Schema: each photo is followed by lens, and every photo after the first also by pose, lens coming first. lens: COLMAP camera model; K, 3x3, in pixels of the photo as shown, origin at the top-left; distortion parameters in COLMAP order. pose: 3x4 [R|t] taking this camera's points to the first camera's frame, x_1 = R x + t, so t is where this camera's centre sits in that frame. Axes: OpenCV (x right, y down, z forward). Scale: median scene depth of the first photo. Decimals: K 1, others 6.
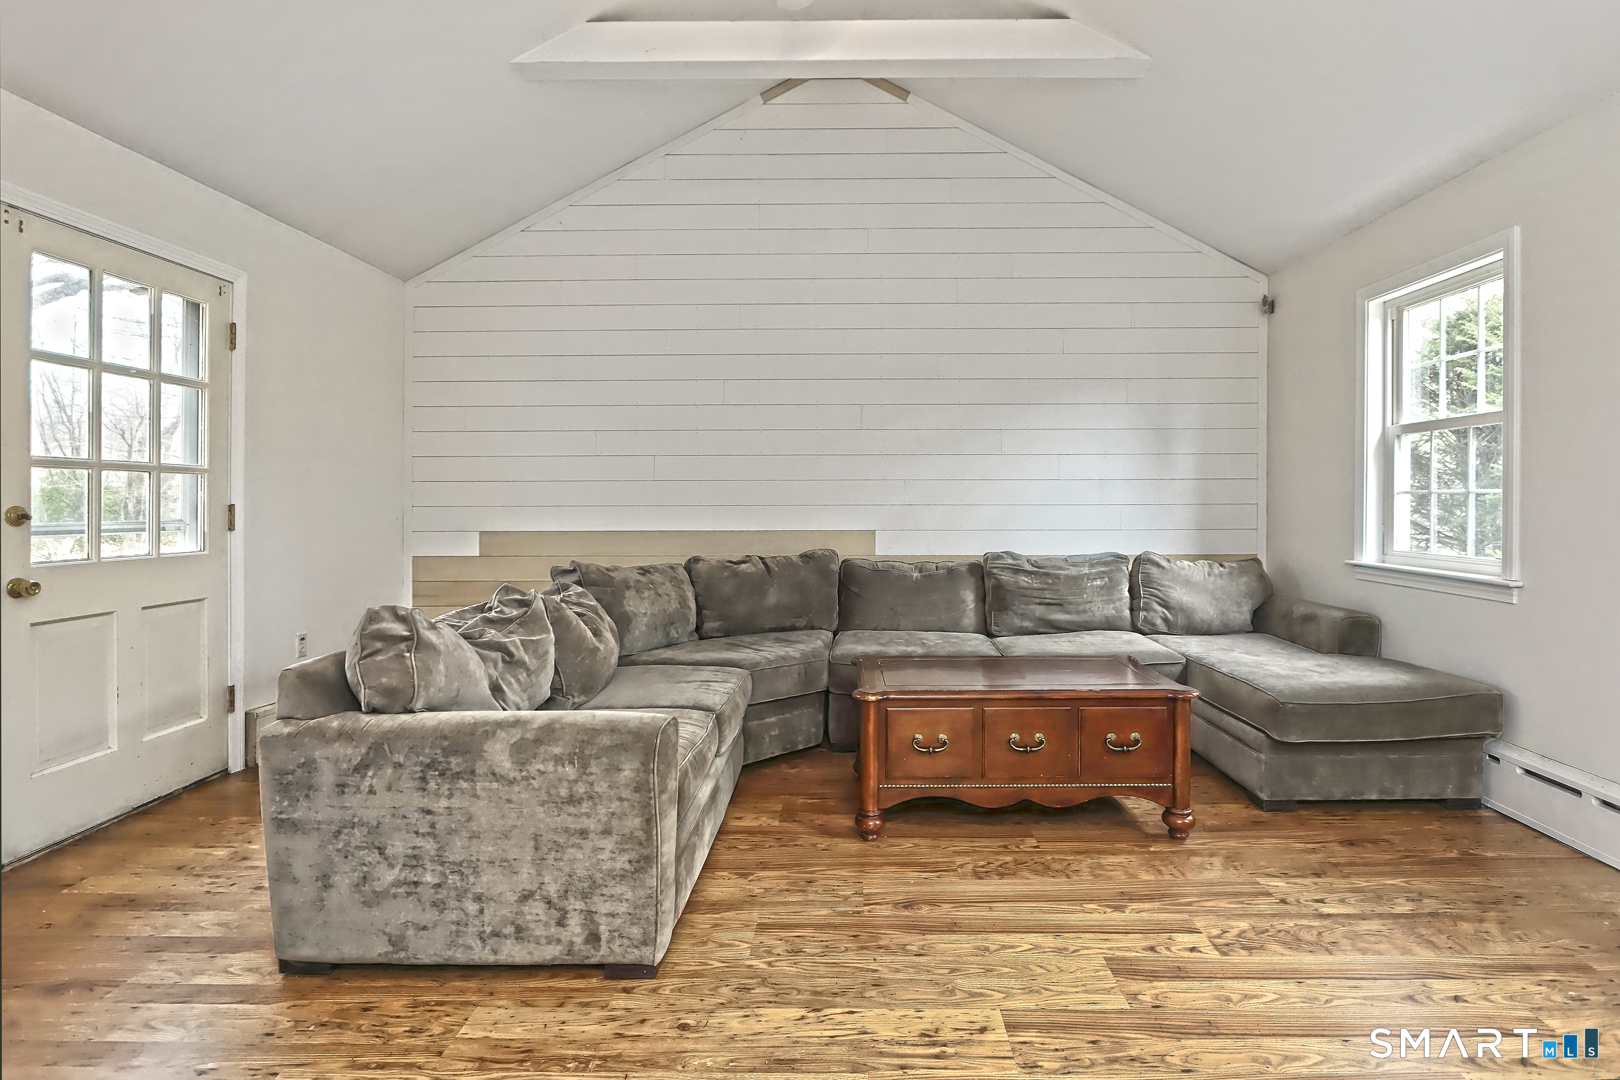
lens RADIAL K [[764.8, 0, 818.9], [0, 764.8, 527.5], [0, 0, 1]] dist [-0.004729, -0.000045]
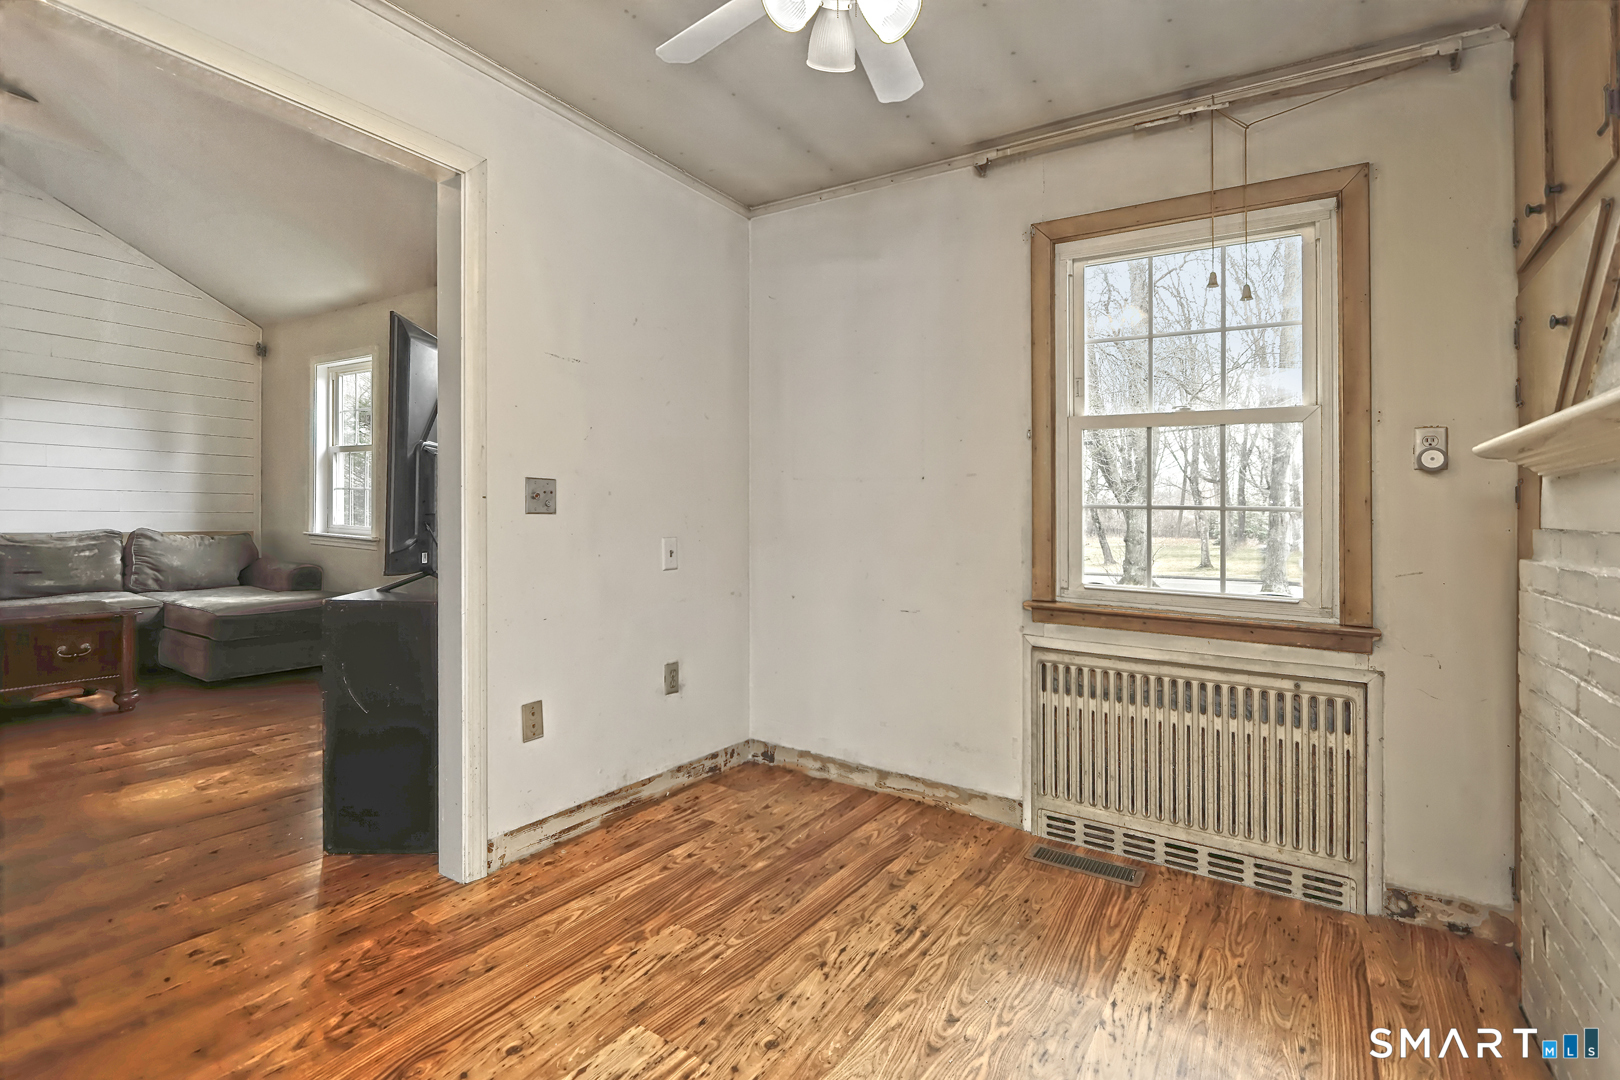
lens RADIAL K [[764.8, 0, 835.6], [0, 764.8, 514.0], [0, 0, 1]] dist [-0.004729, -0.000045]
pose [[0.511324, 0.003285, 0.859382, -0.073093], [0.002888, 0.999980, -0.005540, 0.018180], [-0.859383, 0.005314, 0.511304, -0.665868]]
